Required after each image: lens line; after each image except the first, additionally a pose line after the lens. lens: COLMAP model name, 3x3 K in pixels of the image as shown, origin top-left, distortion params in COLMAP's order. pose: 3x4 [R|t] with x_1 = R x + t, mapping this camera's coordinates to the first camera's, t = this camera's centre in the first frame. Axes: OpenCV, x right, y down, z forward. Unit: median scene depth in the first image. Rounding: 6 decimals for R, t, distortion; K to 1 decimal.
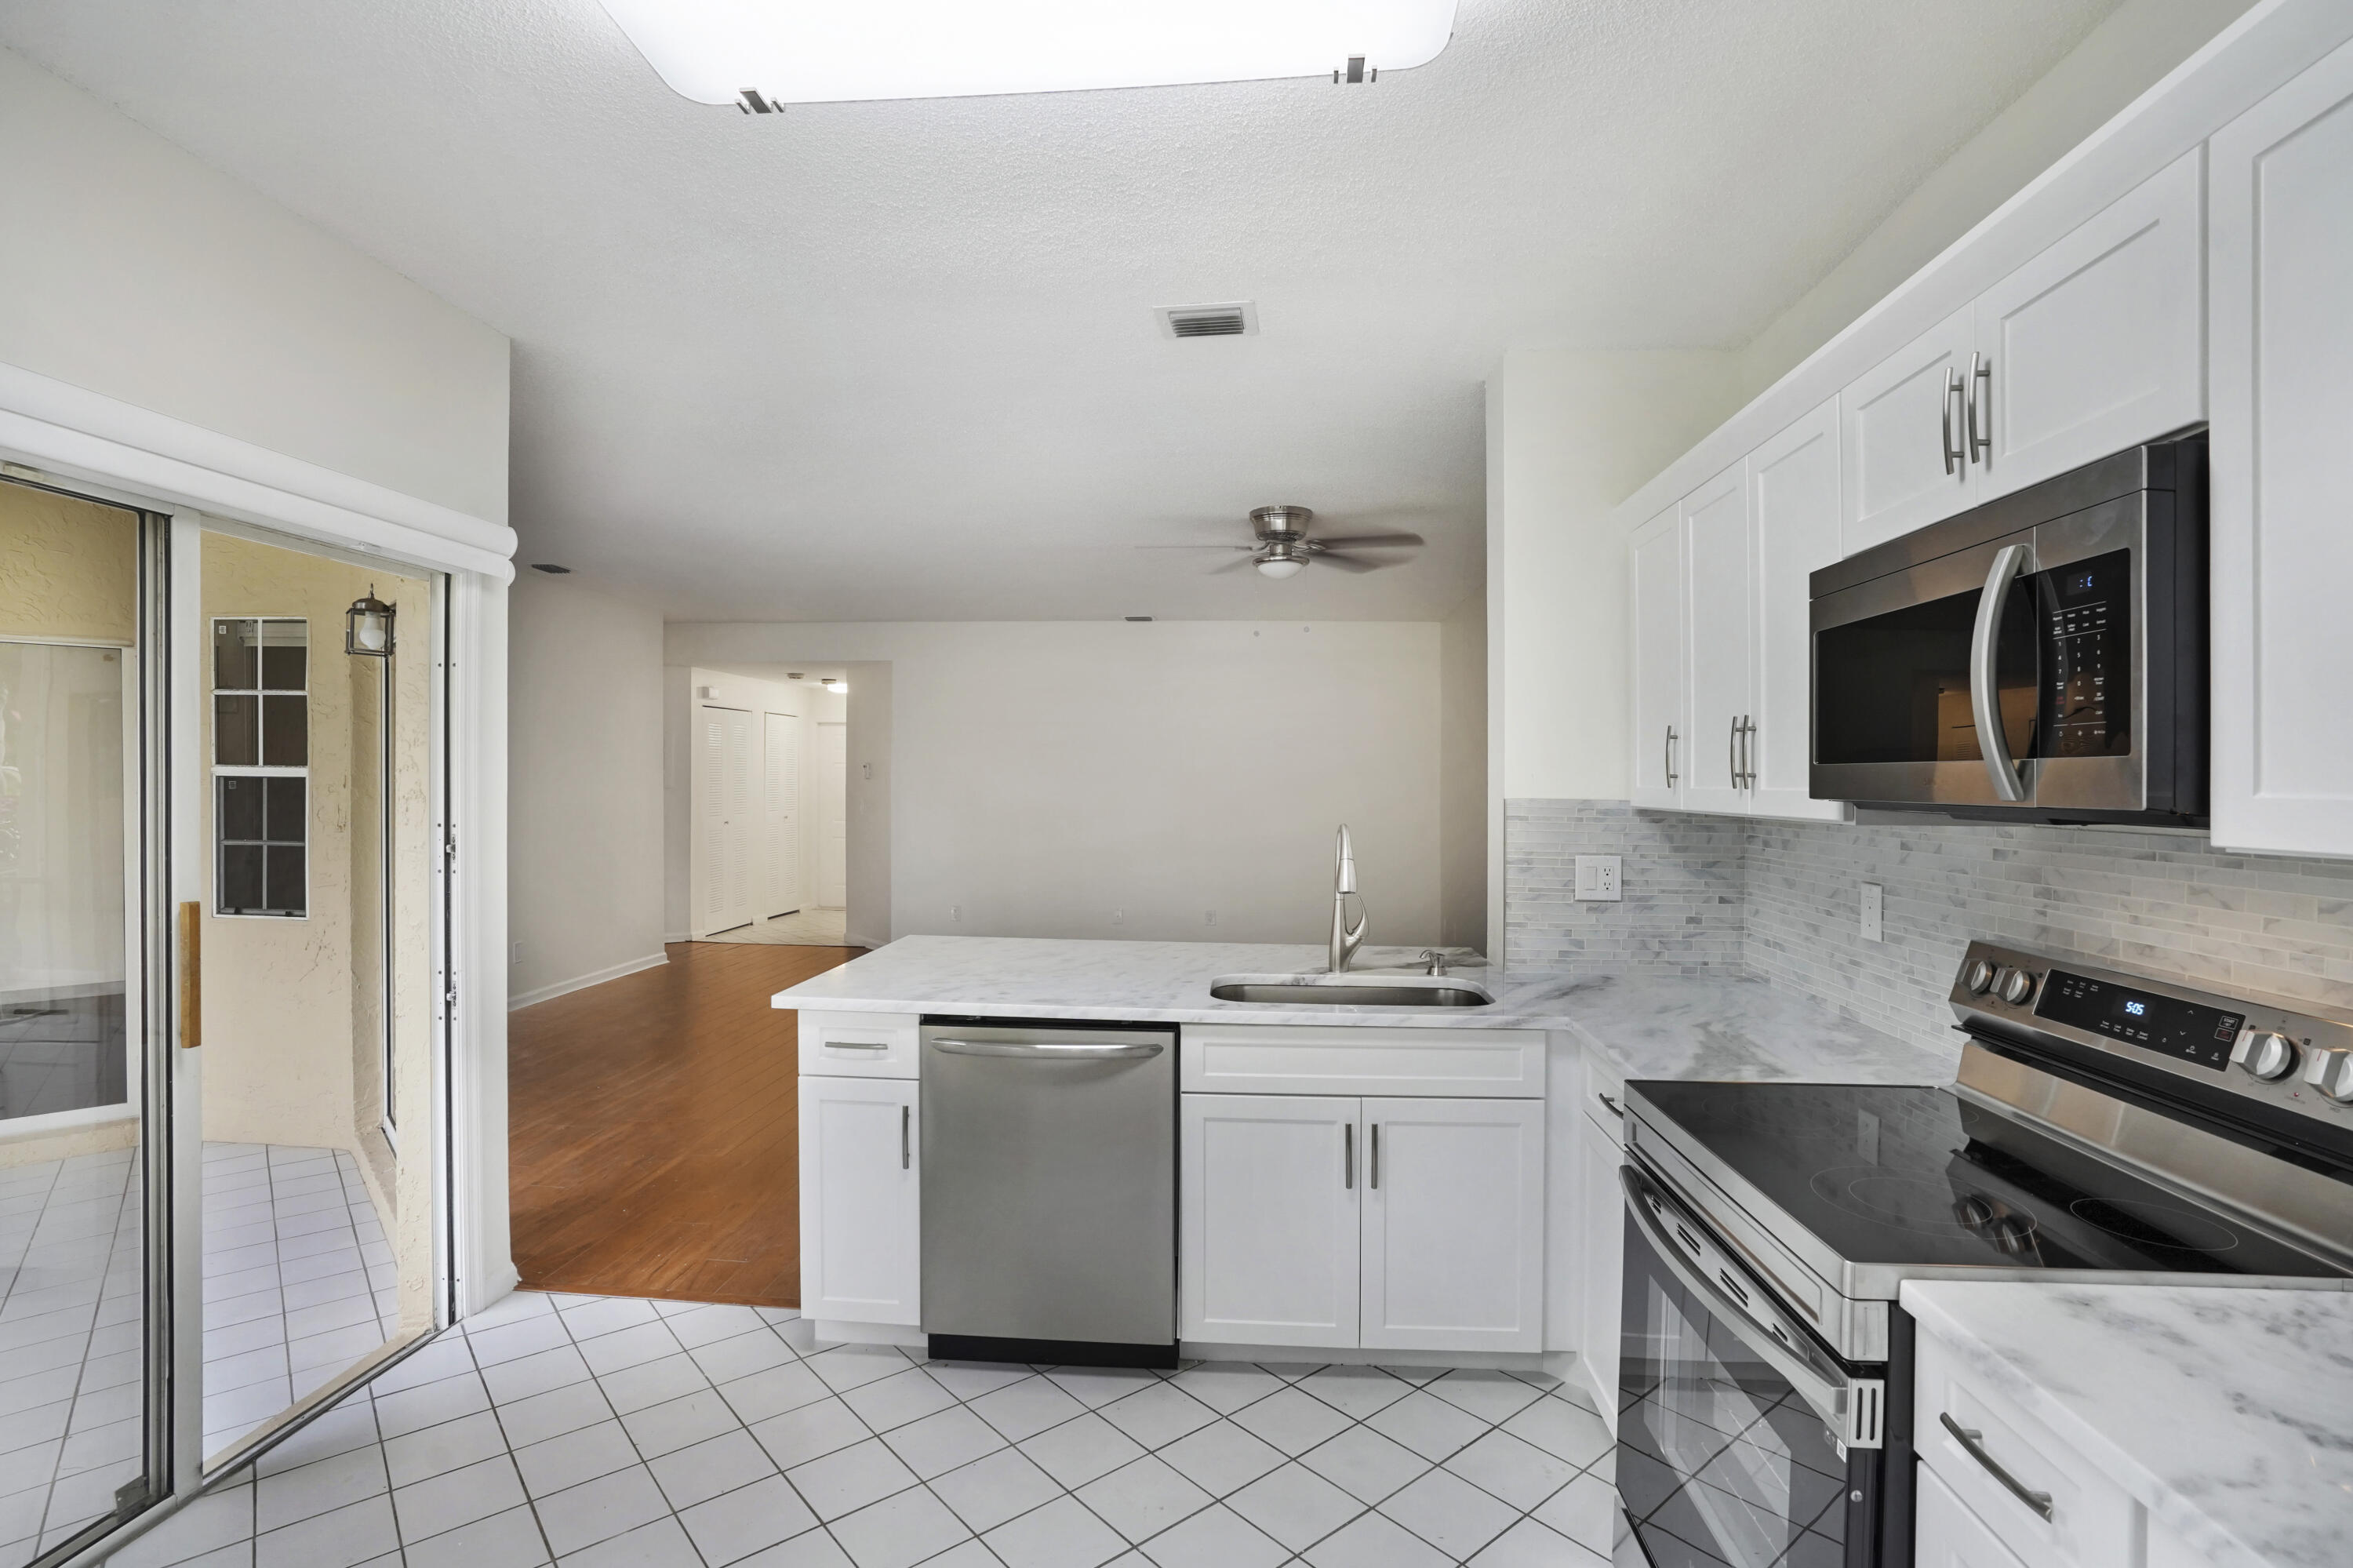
lens RADIAL K [[1105.5, 0, 1180.7], [0, 1105.5, 780.0], [0, 0, 1]] dist [0.001426, -0.000012]
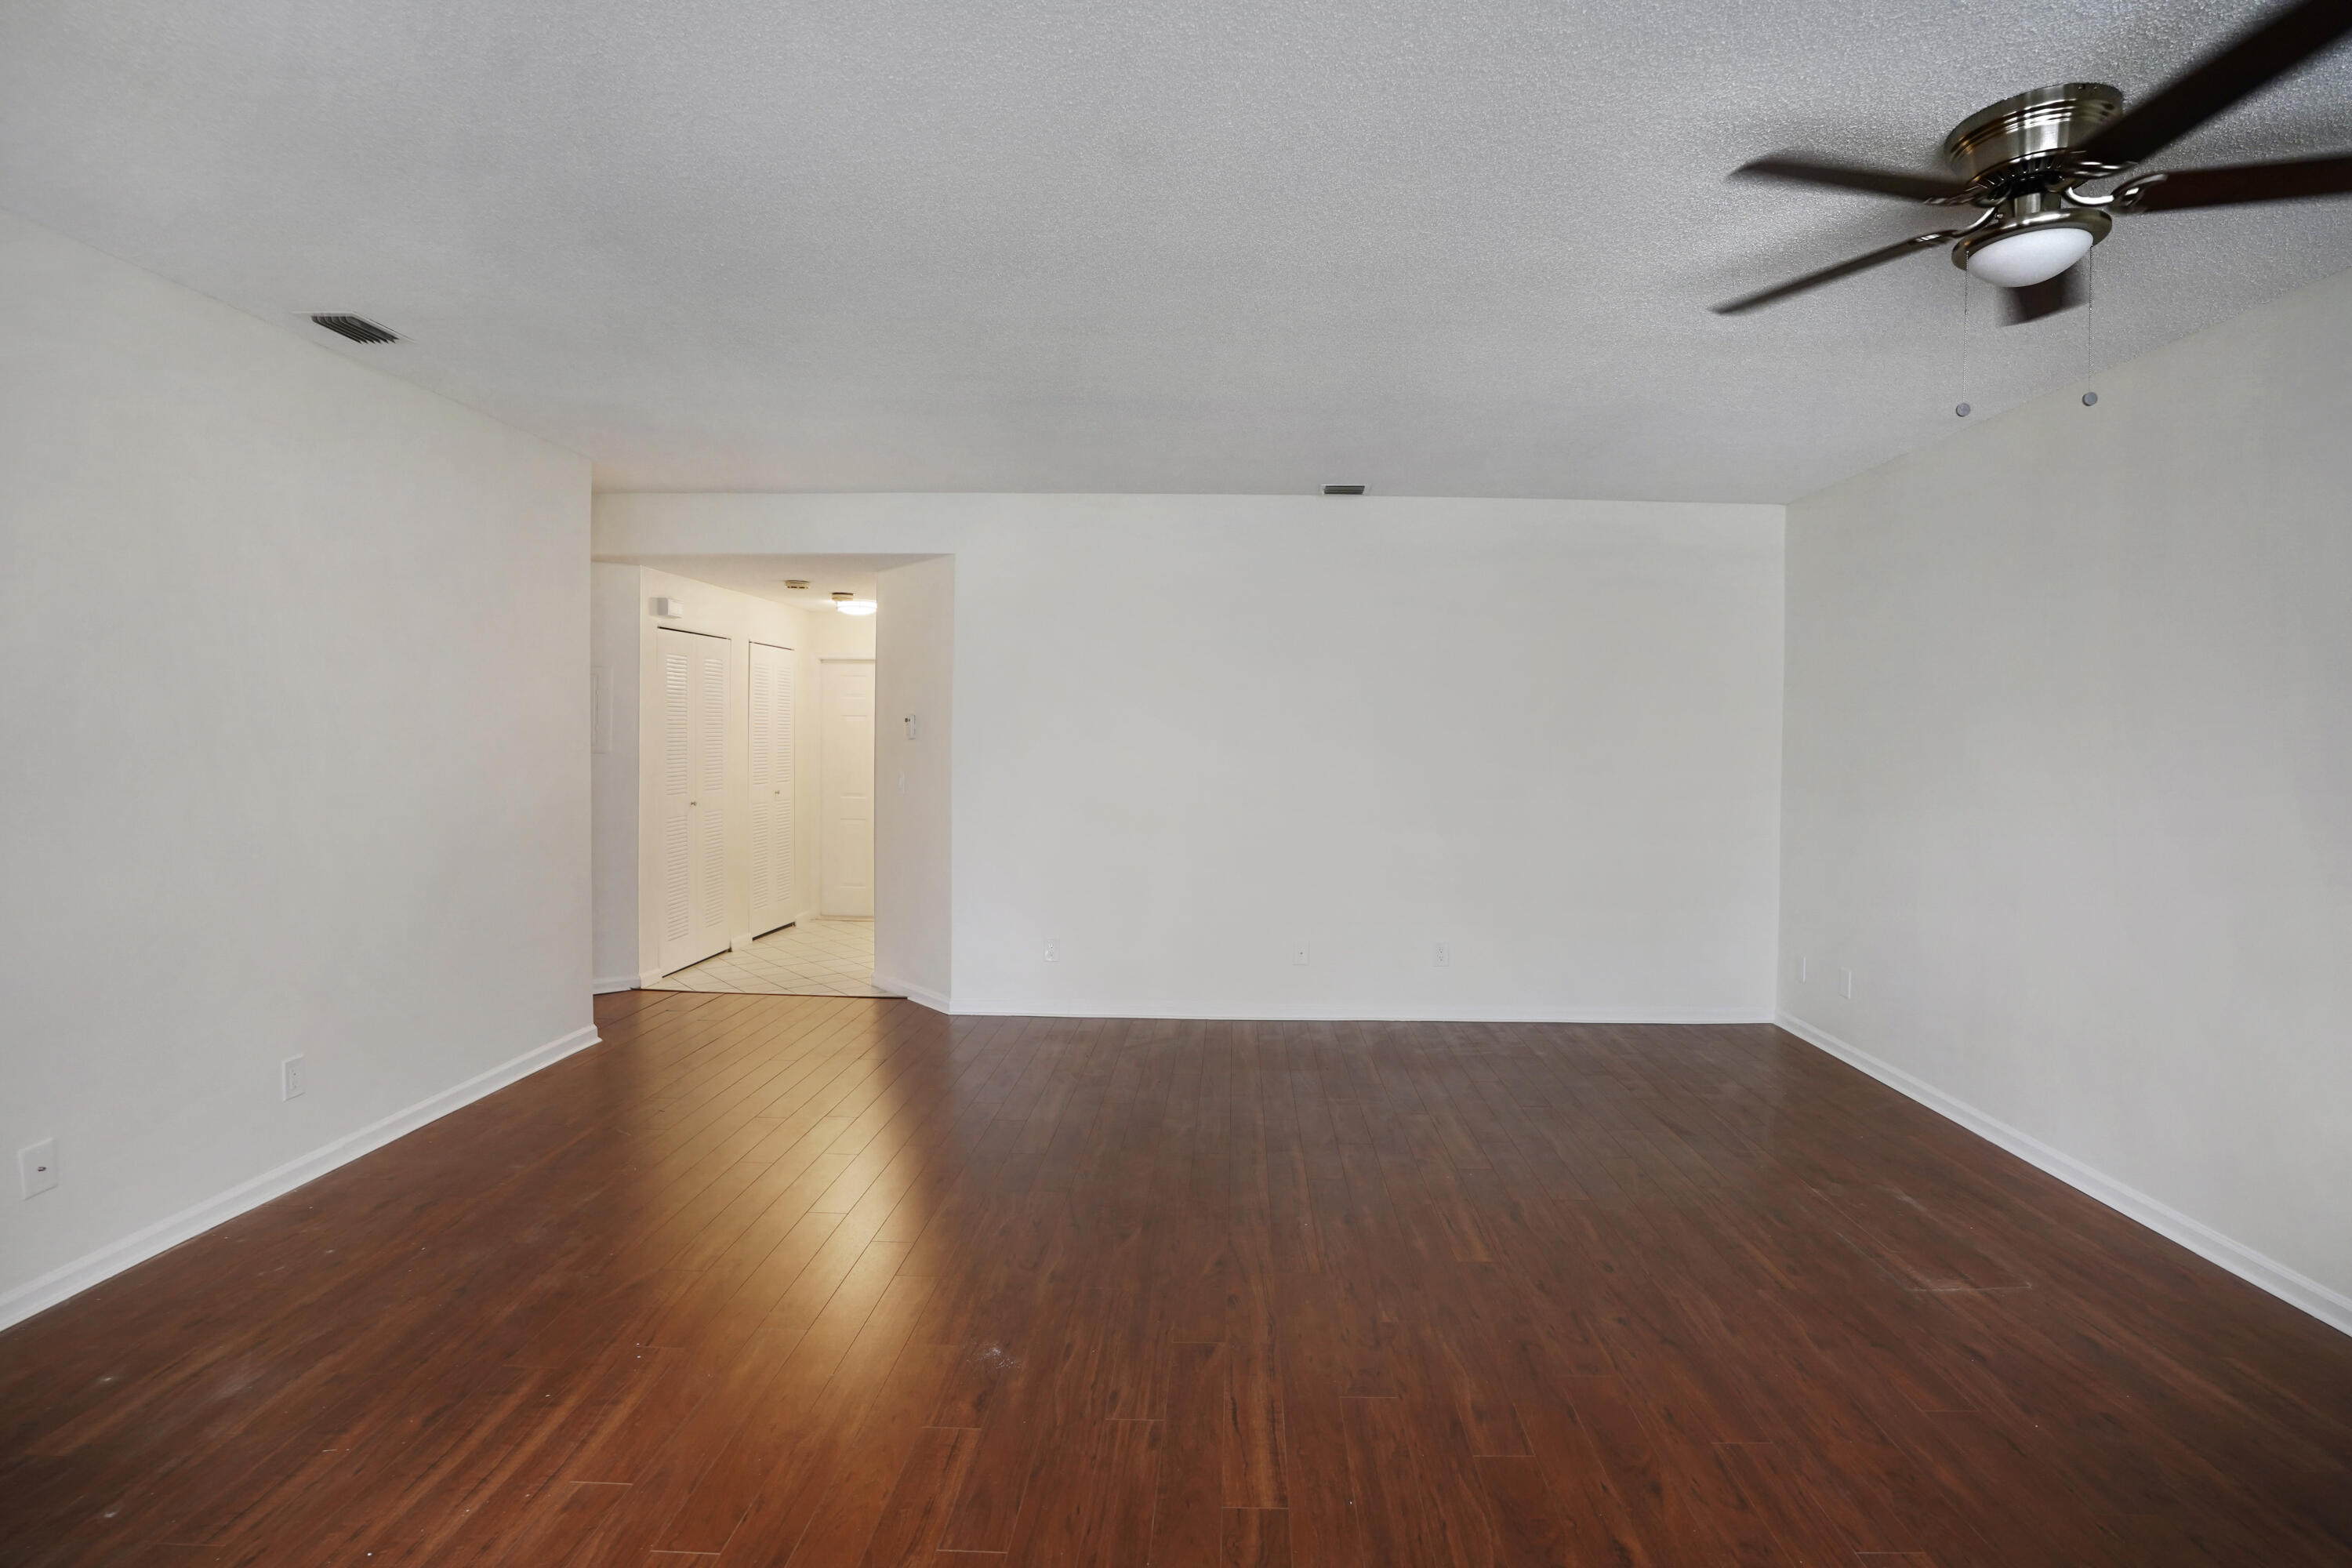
lens RADIAL K [[1122.1, 0, 1182.7], [0, 1122.1, 785.3], [0, 0, 1]] dist [-0.069404, 0.030698]
pose [[0.999656, 0.000881, 0.026197, -0.409587], [-0.002041, 0.999017, 0.044289, -0.011918], [-0.026133, -0.044327, 0.998675, 0.986062]]
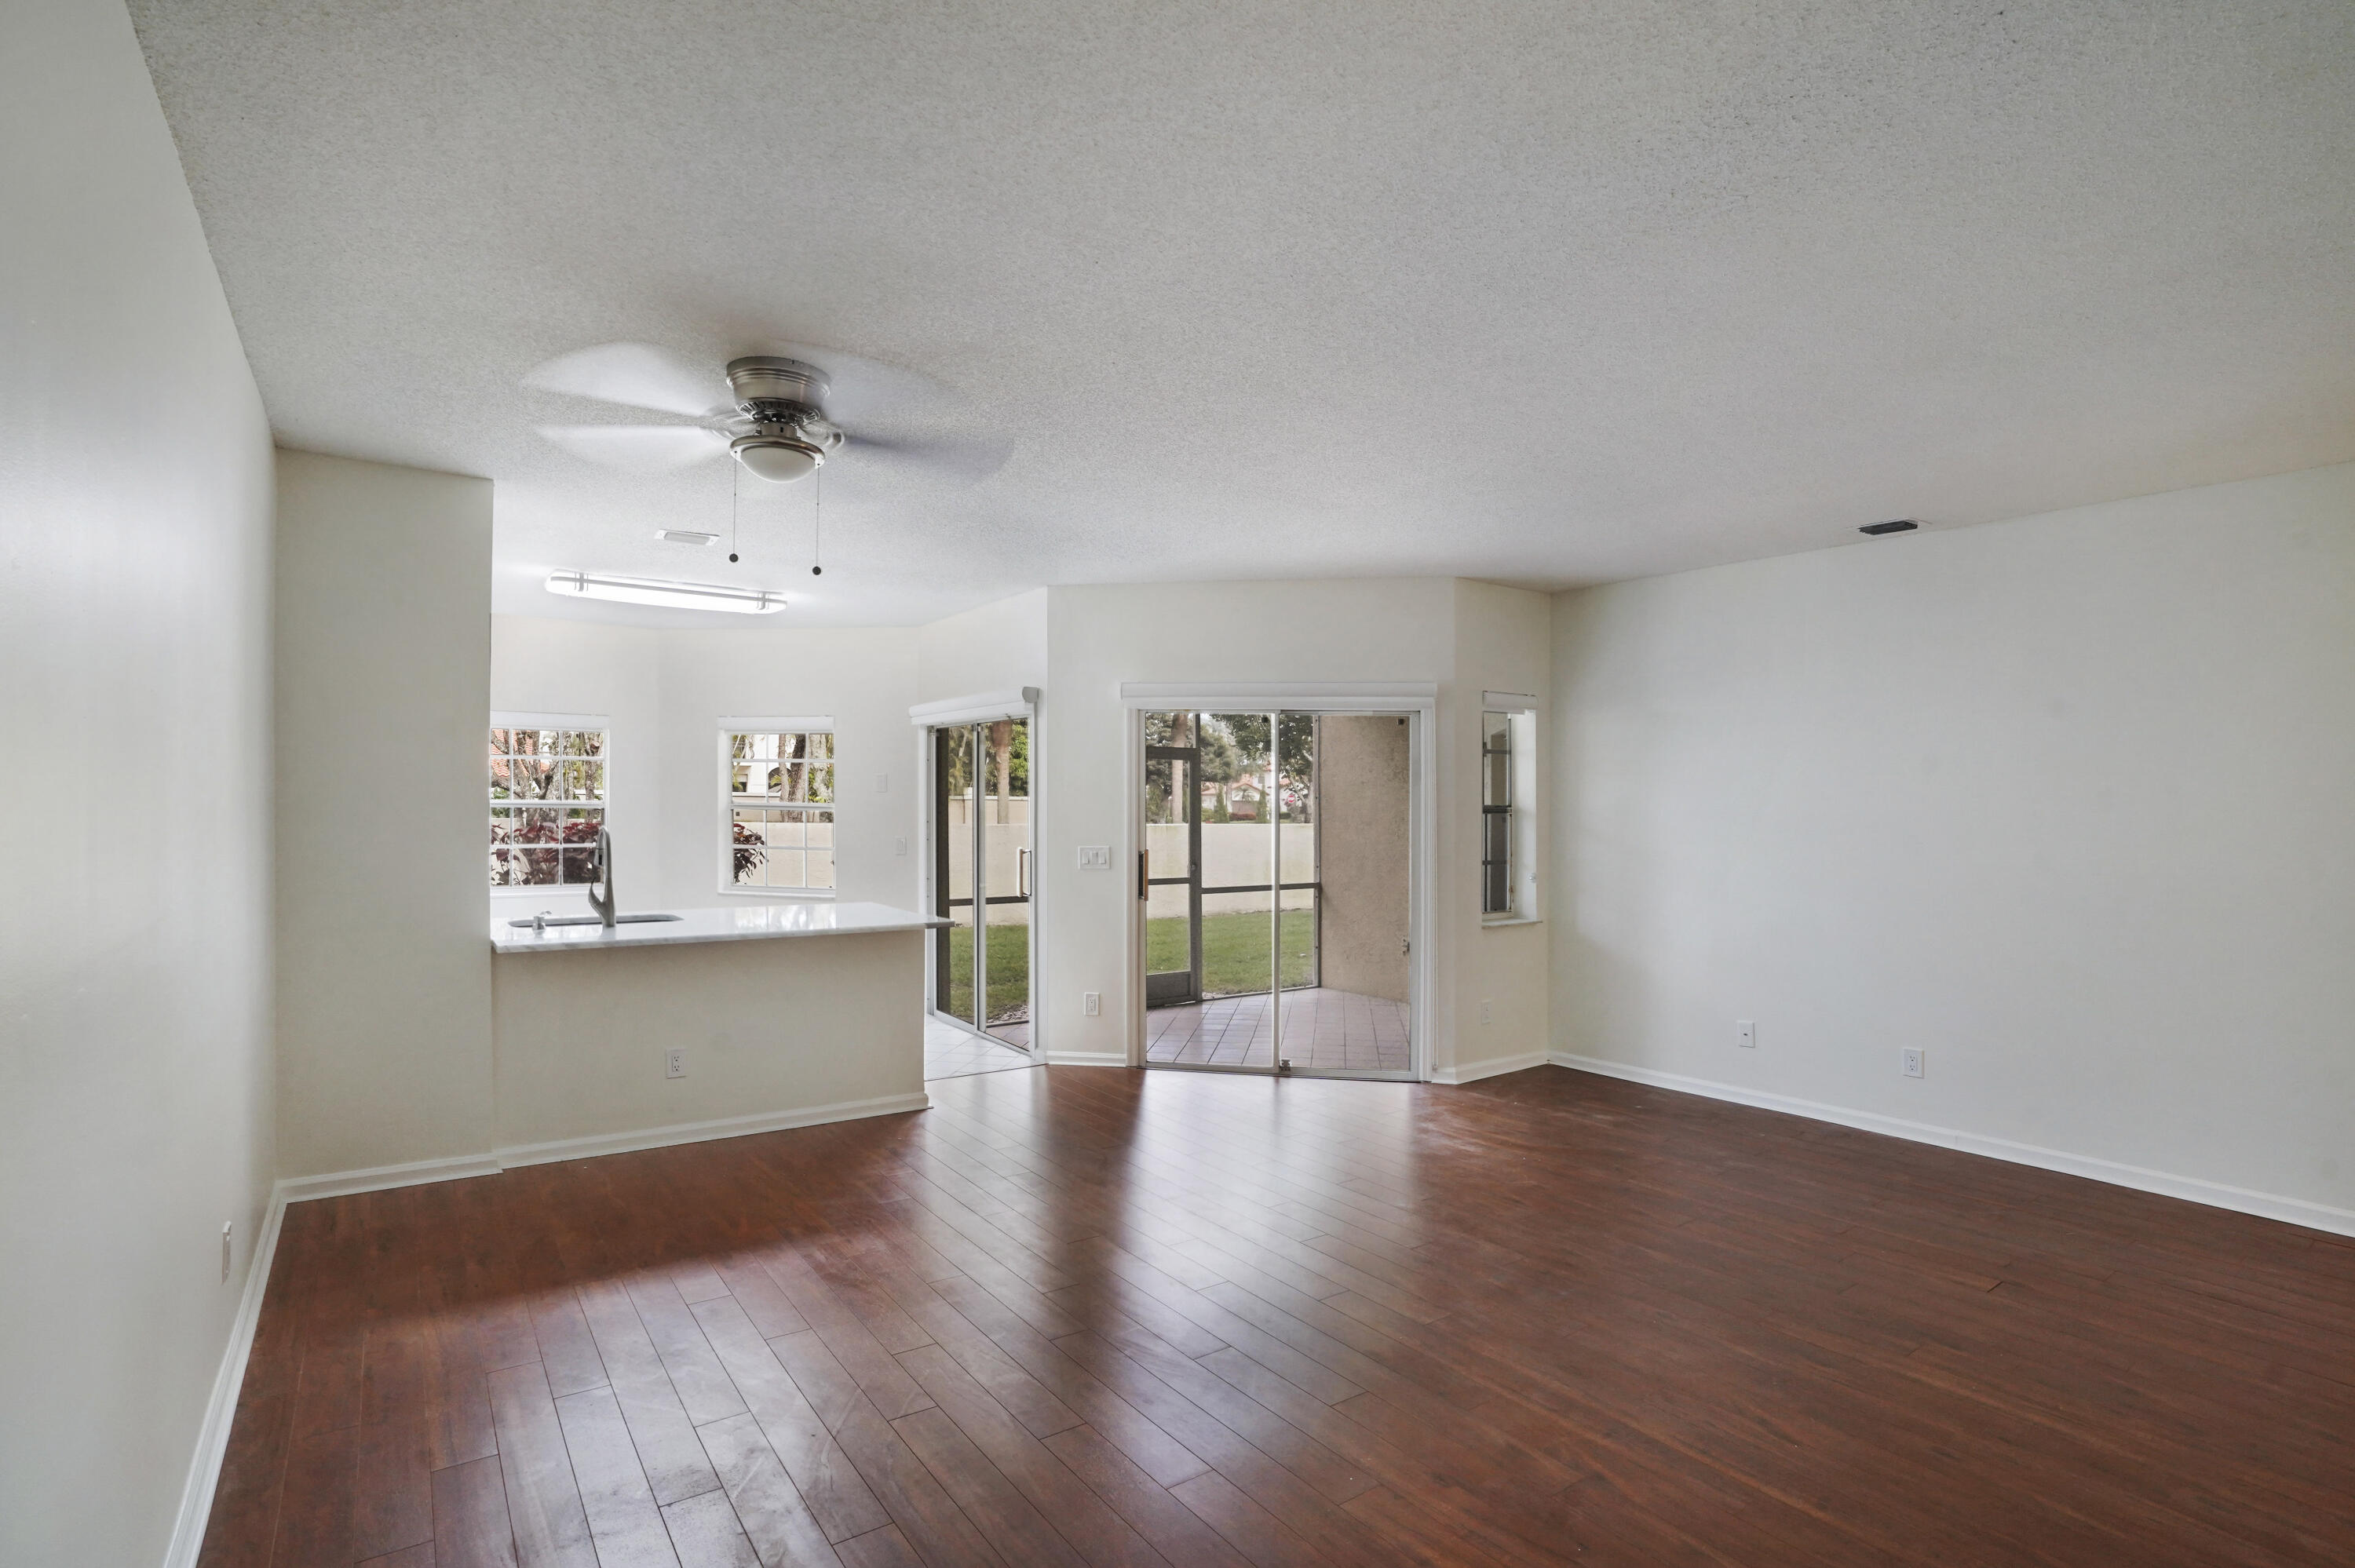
lens RADIAL K [[1123.4, 0, 1184.2], [0, 1123.4, 785.3], [0, 0, 1]] dist [-0.069404, 0.030698]
pose [[-0.763684, -0.025907, -0.645071, 0.500895], [-0.017060, 0.999655, -0.019951, -0.004362], [0.645365, -0.004231, -0.763862, 2.614869]]
